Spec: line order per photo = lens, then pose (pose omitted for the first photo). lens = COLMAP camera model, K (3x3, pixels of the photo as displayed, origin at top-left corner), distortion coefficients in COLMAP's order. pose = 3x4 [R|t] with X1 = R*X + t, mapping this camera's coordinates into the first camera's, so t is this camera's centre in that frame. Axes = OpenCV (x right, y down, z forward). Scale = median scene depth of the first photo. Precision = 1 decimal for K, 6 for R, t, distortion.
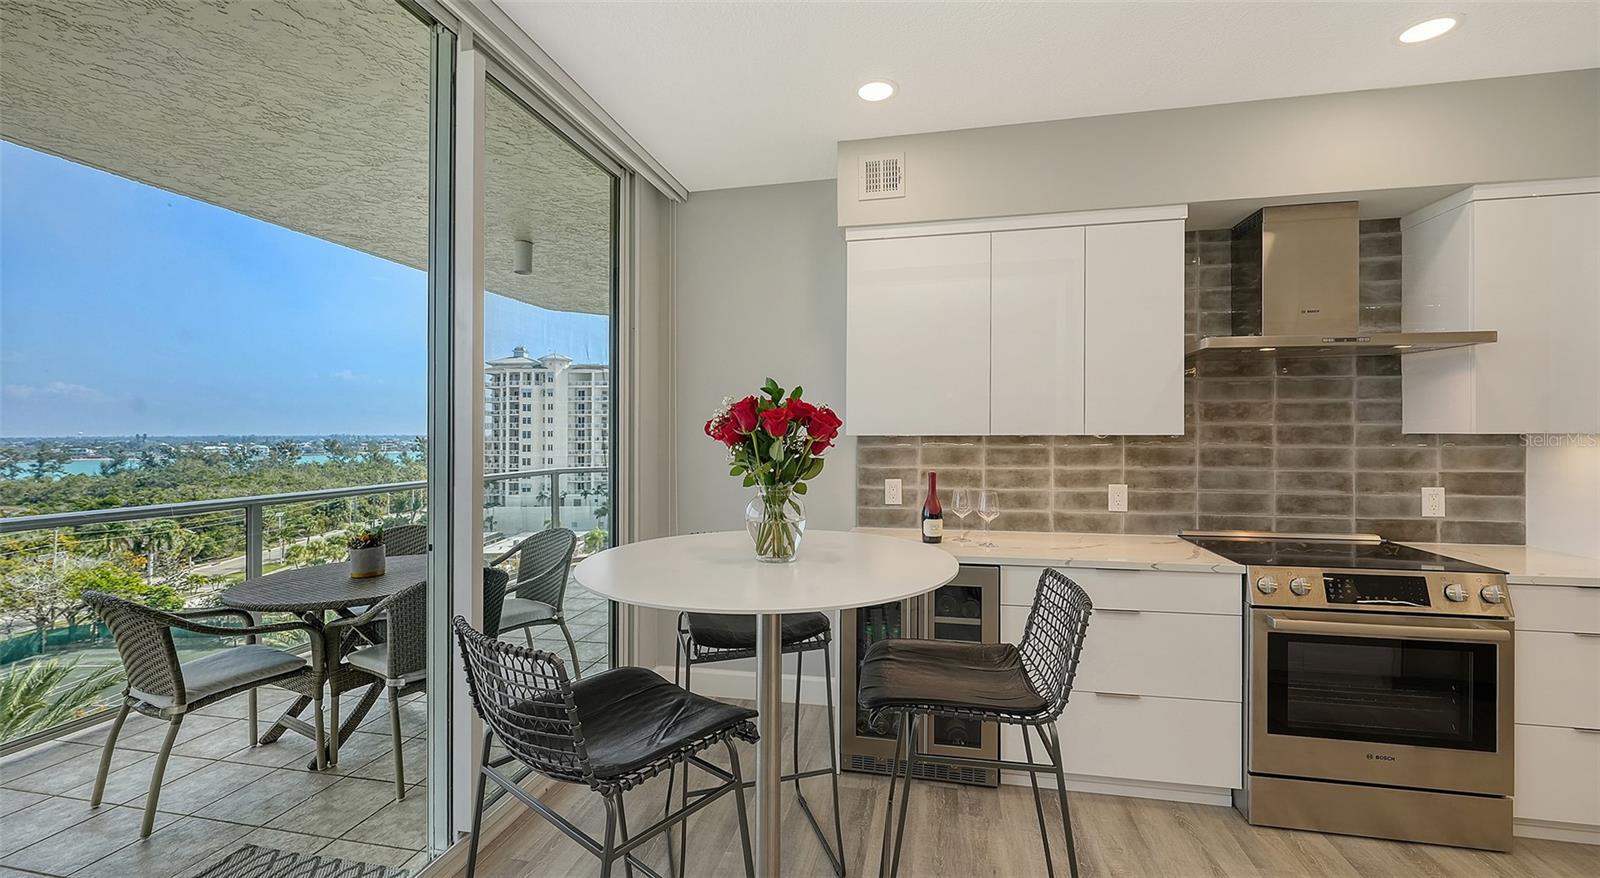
lens RADIAL K [[639.8, 0, 795.8], [0, 639.8, 438.8], [0, 0, 1]] dist [-0.008100, -0.000139]
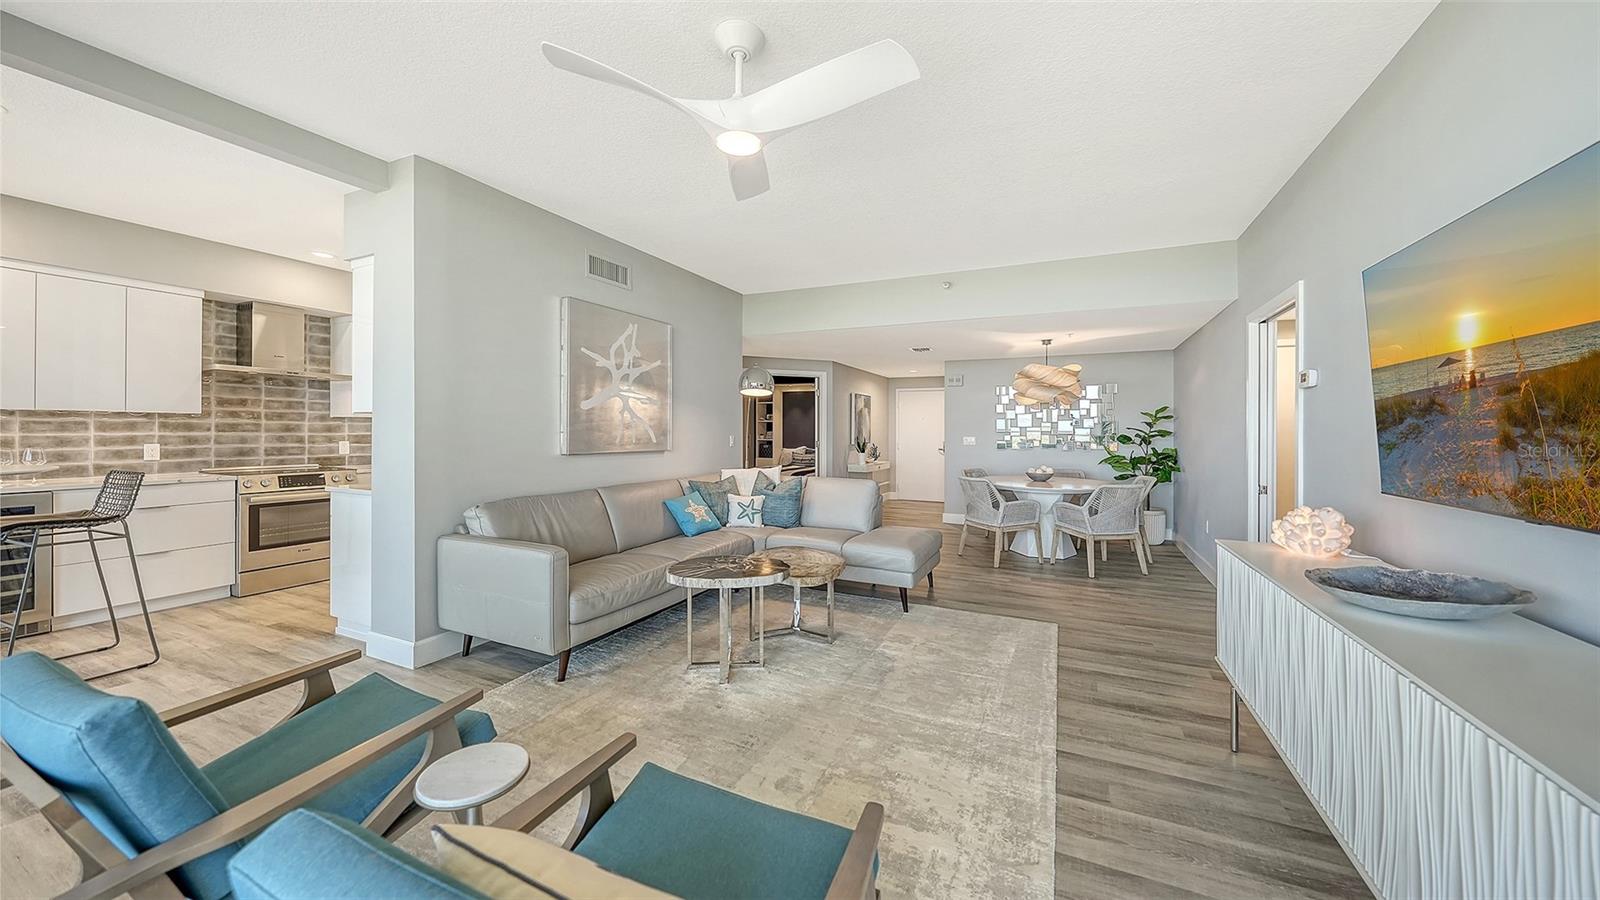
lens RADIAL K [[549.9, 0, 789.4], [0, 549.9, 434.8], [0, 0, 1]] dist [0.001266, -0.000409]
pose [[0.229825, -0.001978, 0.973230, -0.508699], [-0.003788, 0.999989, 0.002927, 0.040300], [-0.973225, -0.004359, 0.229815, -0.942991]]
